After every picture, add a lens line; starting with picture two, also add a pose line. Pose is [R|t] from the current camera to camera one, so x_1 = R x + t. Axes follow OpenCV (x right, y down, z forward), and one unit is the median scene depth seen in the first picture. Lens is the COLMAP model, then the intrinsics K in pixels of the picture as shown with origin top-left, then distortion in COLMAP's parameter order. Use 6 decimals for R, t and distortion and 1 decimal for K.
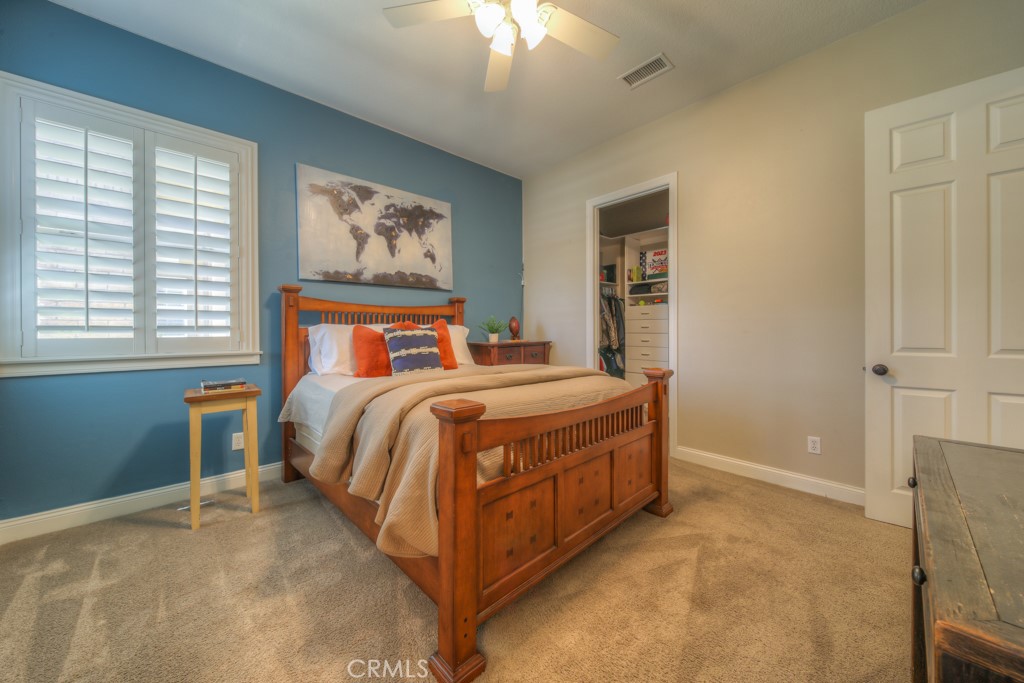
lens RADIAL K [[362.9, 0, 511.2], [0, 362.9, 331.6], [0, 0, 1]] dist [-0.002432, -0.000843]
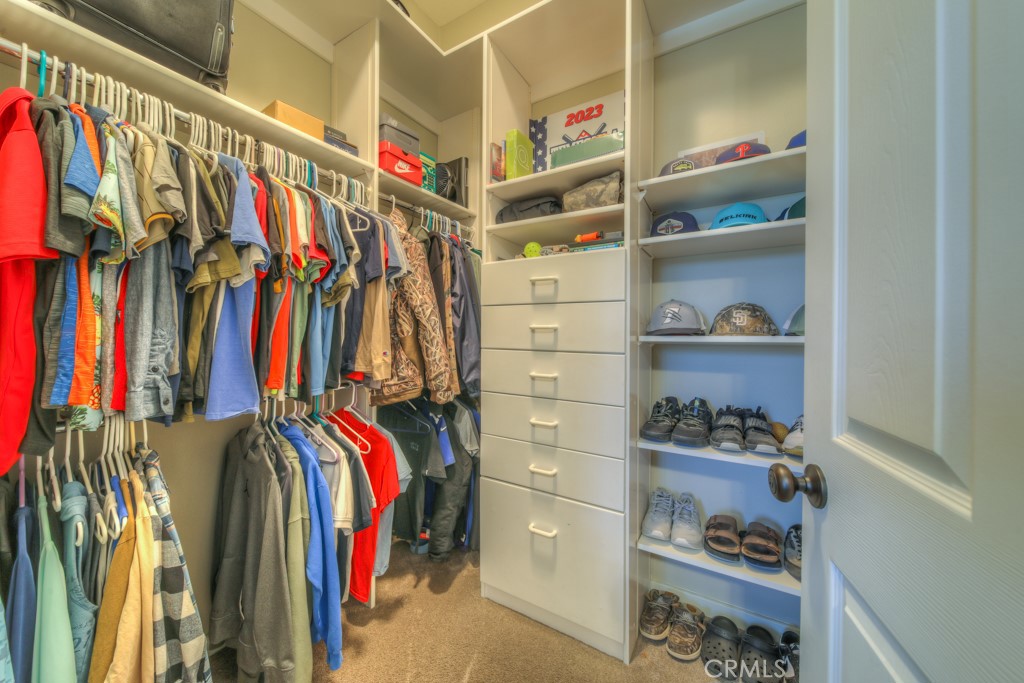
lens RADIAL K [[362.9, 0, 508.2], [0, 362.9, 332.7], [0, 0, 1]] dist [-0.002432, -0.000843]
pose [[0.962204, 0.015767, 0.271874, 0.253762], [-0.014254, 0.999870, -0.007538, -0.007995], [-0.271958, 0.003378, 0.962303, 0.698546]]
